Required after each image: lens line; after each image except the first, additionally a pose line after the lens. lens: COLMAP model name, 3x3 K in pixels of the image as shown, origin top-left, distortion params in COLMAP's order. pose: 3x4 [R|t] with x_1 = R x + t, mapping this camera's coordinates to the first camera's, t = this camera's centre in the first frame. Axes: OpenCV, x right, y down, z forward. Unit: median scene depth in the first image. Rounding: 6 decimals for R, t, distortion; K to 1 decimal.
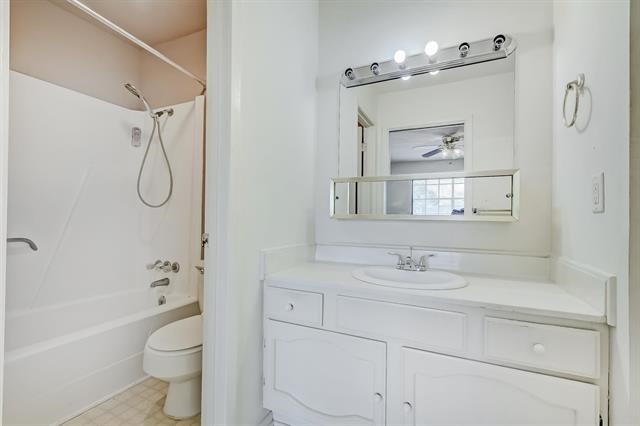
lens RADIAL K [[286.2, 0, 319.4], [0, 286.2, 214.8], [0, 0, 1]] dist [0.009875, -0.000830]
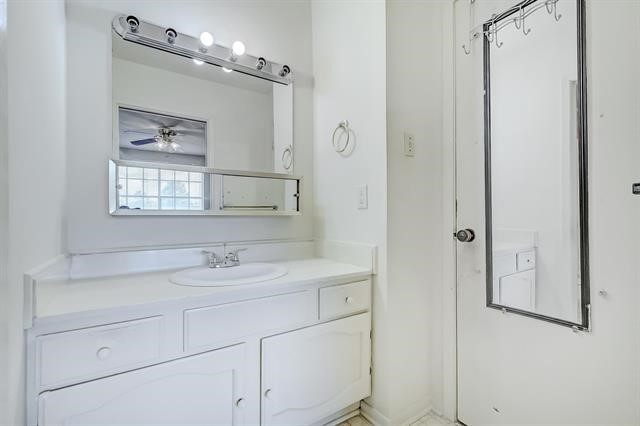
lens RADIAL K [[286.2, 0, 322.6], [0, 286.2, 213.6], [0, 0, 1]] dist [0.009875, -0.000830]
pose [[0.525655, -0.008773, 0.850652, -0.315903], [-0.000987, 0.999940, 0.010923, 0.000509], [-0.850697, -0.006581, 0.525615, 0.191845]]
